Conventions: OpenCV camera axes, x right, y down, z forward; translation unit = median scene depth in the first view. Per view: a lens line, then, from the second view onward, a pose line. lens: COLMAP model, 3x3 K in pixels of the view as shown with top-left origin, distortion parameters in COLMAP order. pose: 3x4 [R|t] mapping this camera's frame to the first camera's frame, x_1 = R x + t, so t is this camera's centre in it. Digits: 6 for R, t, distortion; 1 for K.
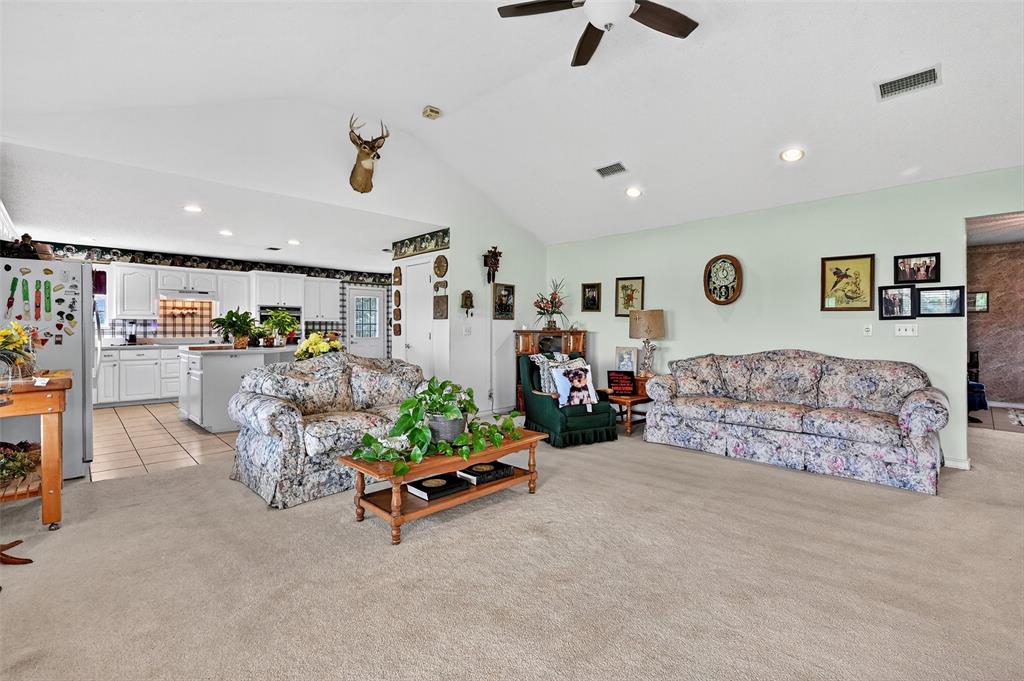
lens RADIAL K [[458.8, 0, 515.4], [0, 458.8, 334.4], [0, 0, 1]] dist [0.005087, 0.001111]
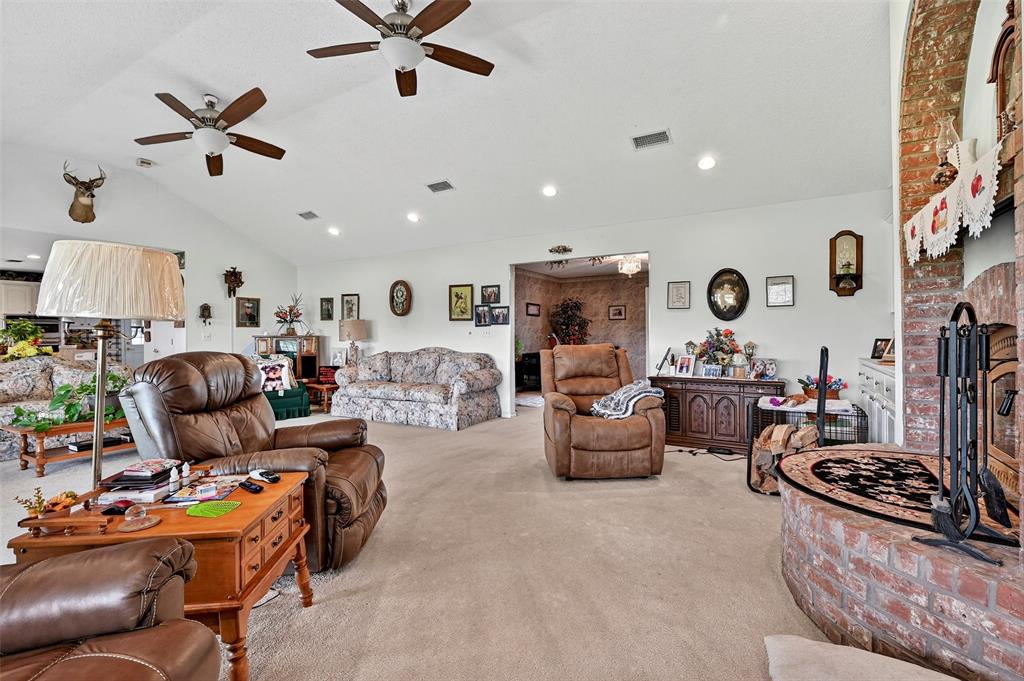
lens RADIAL K [[458.8, 0, 509.4], [0, 458.8, 338.5], [0, 0, 1]] dist [0.005087, 0.001111]
pose [[0.968007, -0.014151, 0.250523, 0.469610], [0.013814, 0.999900, 0.003103, 0.004483], [-0.250541, 0.000457, 0.968106, -0.476875]]
